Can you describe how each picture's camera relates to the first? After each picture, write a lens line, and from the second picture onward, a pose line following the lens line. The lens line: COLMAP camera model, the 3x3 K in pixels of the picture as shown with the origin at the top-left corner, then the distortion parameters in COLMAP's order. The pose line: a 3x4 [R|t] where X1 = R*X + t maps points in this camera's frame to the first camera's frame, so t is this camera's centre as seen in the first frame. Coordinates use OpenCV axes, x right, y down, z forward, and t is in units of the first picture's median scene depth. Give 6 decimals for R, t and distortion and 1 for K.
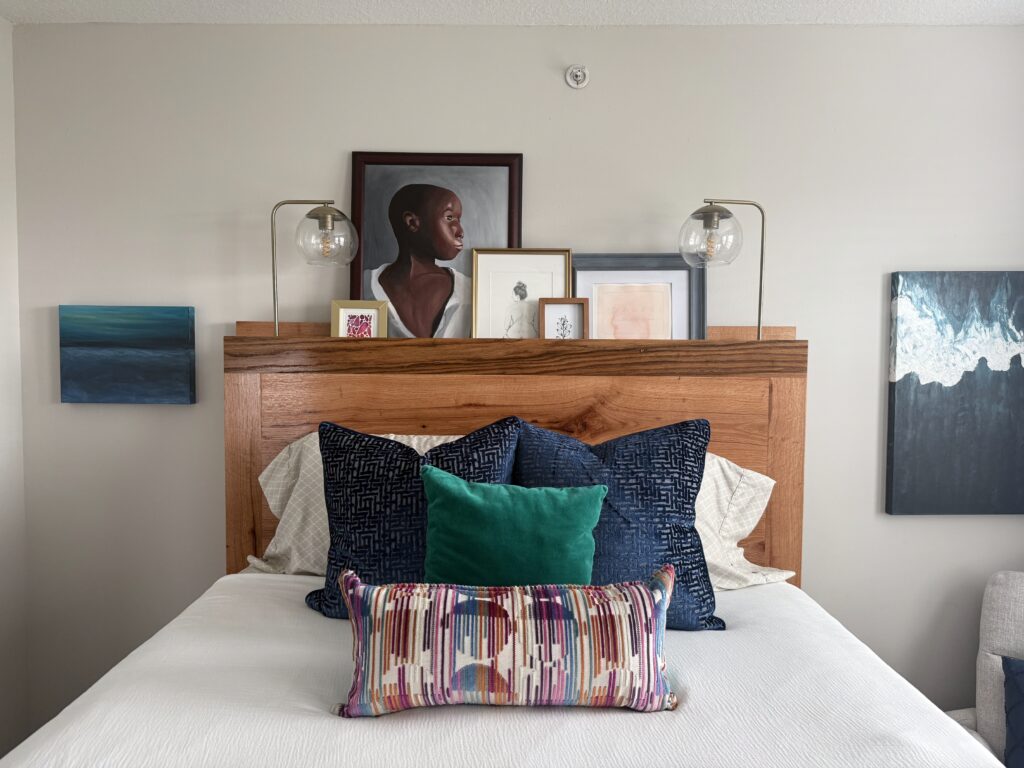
lens RADIAL K [[705.8, 0, 511.7], [0, 705.8, 401.1], [0, 0, 1]] dist [0.087693, -0.075559]
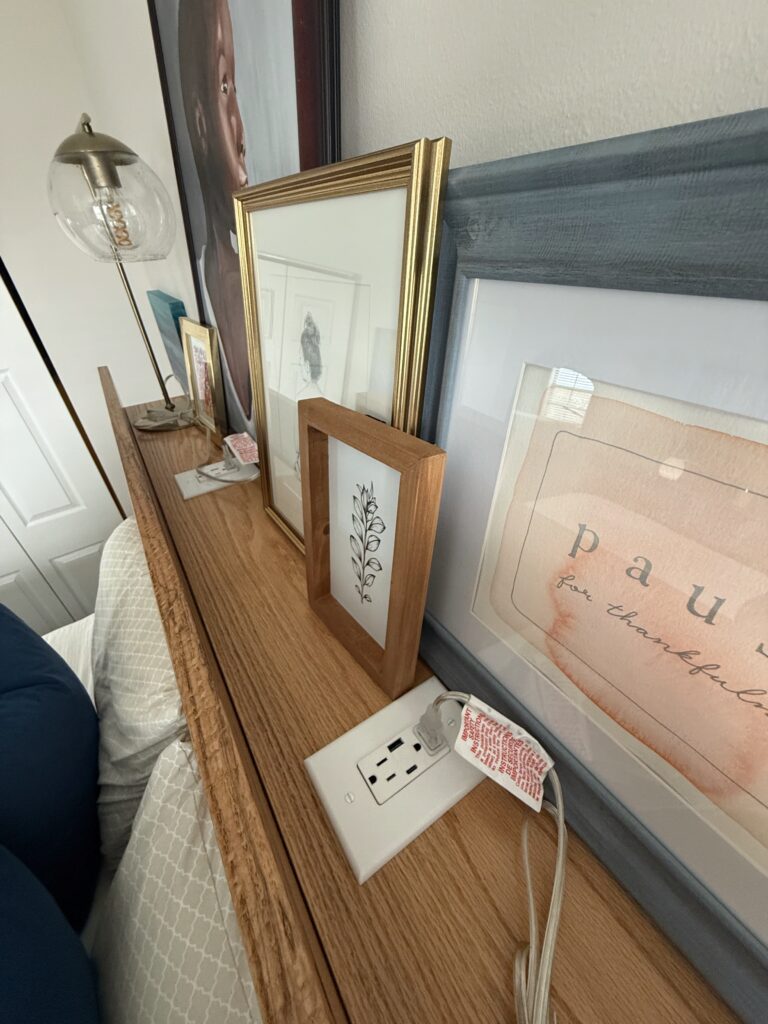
lens RADIAL K [[405.8, 0, 384.0], [0, 405.8, 512.0], [0, 0, 1]] dist [-0.002615, -0.000328]
pose [[0.562241, 0.450575, -0.693445, 0.187510], [-0.011863, 0.842842, 0.538030, -0.193241], [0.826888, -0.294277, 0.479226, 0.925951]]
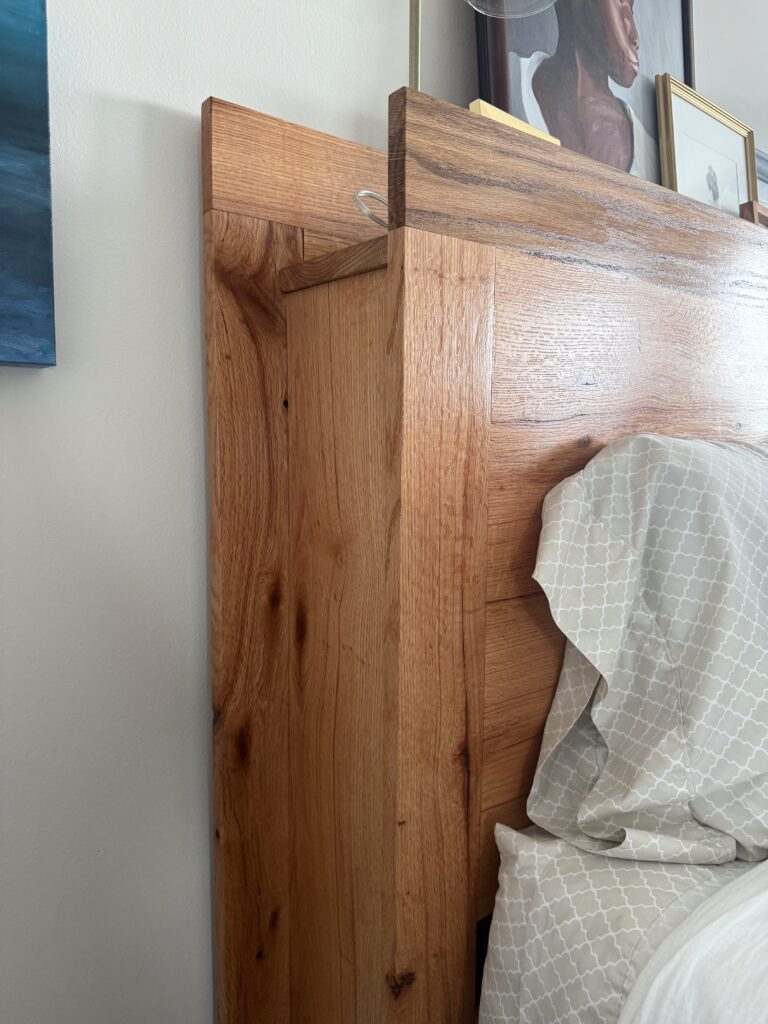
lens RADIAL K [[705.8, 0, 384.0], [0, 705.8, 512.0], [0, 0, 1]] dist [0.087693, -0.075559]
pose [[0.745049, -0.075009, 0.662779, -0.566056], [0.038913, 0.996852, 0.069074, 0.048623], [-0.665874, -0.025673, 0.745623, 0.747366]]
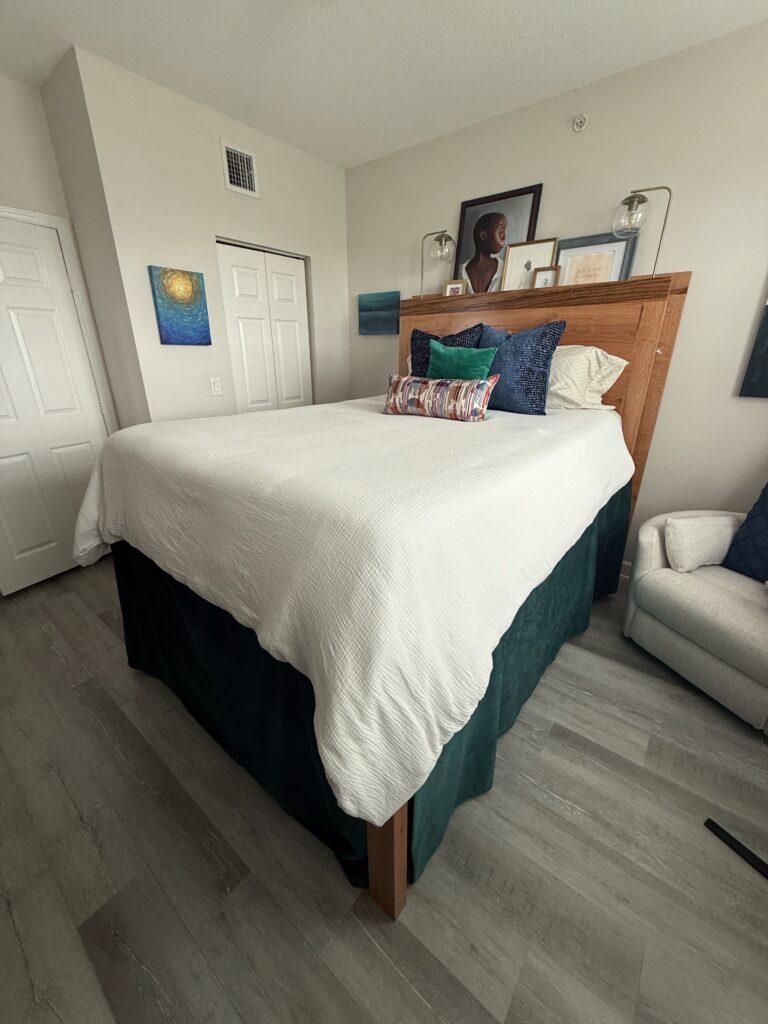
lens RADIAL K [[405.8, 0, 384.0], [0, 405.8, 512.0], [0, 0, 1]] dist [-0.002615, -0.000328]
pose [[0.784126, 0.225181, -0.578307, 0.510703], [-0.037672, 0.947403, 0.317819, 0.152536], [0.619457, -0.227424, 0.751366, -0.259413]]
